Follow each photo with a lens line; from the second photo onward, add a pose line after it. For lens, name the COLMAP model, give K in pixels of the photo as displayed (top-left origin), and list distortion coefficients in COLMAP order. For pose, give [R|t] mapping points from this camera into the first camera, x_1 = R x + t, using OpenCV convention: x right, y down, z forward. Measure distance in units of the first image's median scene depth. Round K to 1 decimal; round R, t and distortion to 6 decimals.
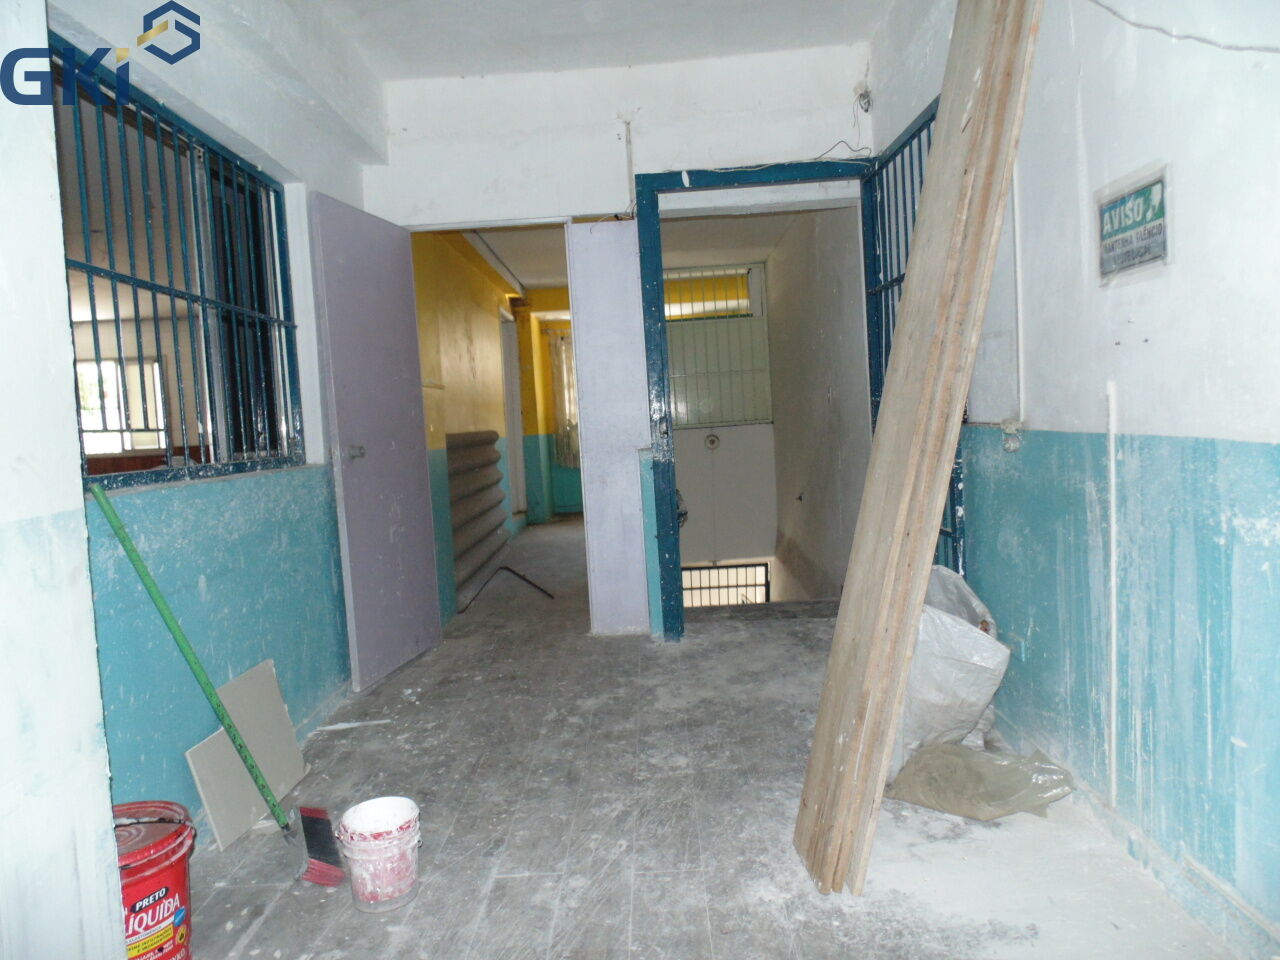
lens RADIAL K [[821.0, 0, 640.0], [0, 821.0, 480.0], [0, 0, 1]] dist [-0.022391, -0.000095]
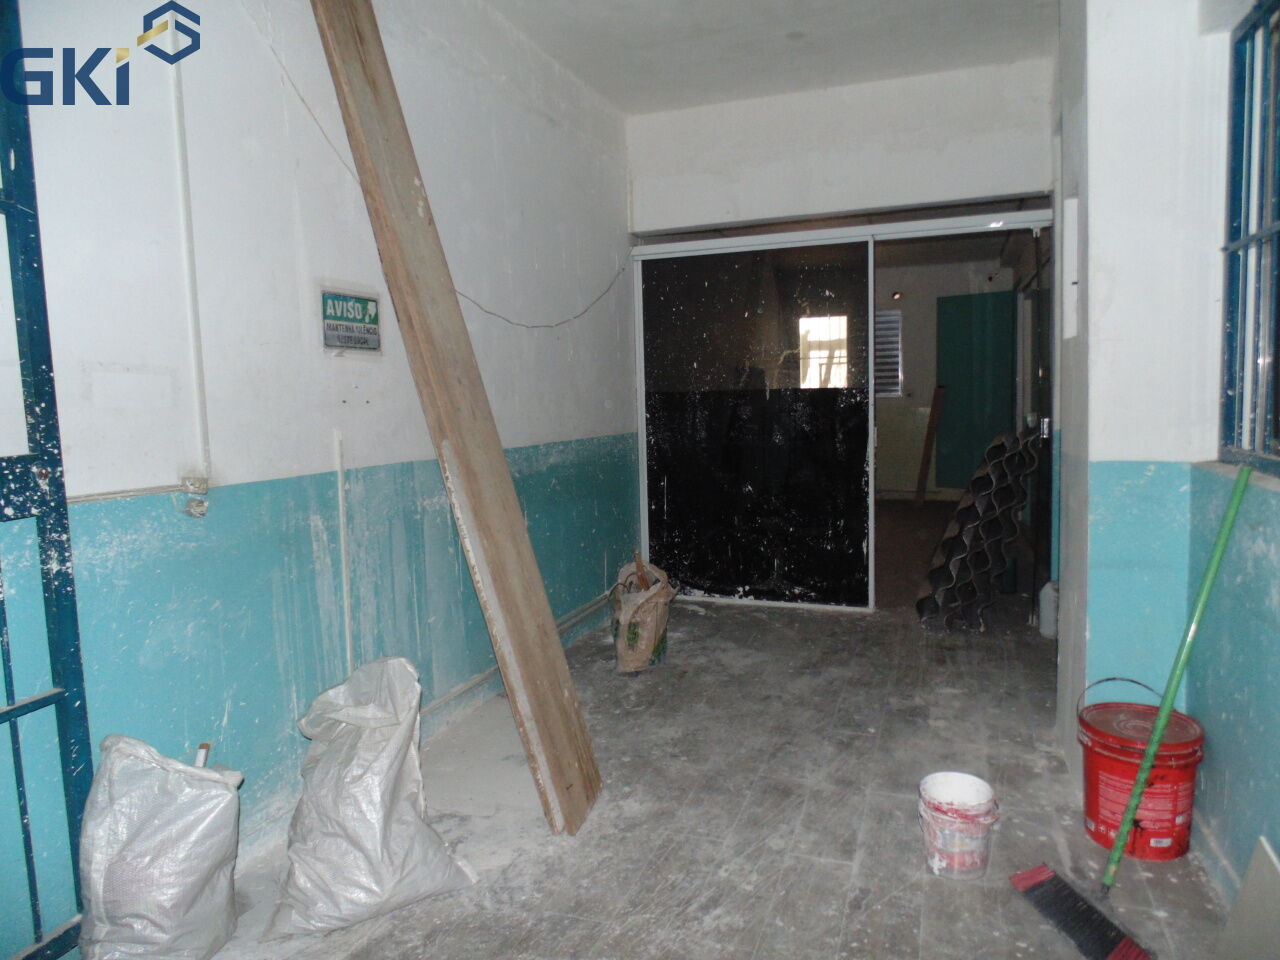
lens RADIAL K [[821.0, 0, 640.0], [0, 821.0, 480.0], [0, 0, 1]] dist [-0.022391, -0.000095]
pose [[-0.938648, 0.042076, 0.342299, -0.317800], [0.100909, 0.982601, 0.155928, -0.201172], [-0.329783, 0.180903, -0.926562, 2.094633]]
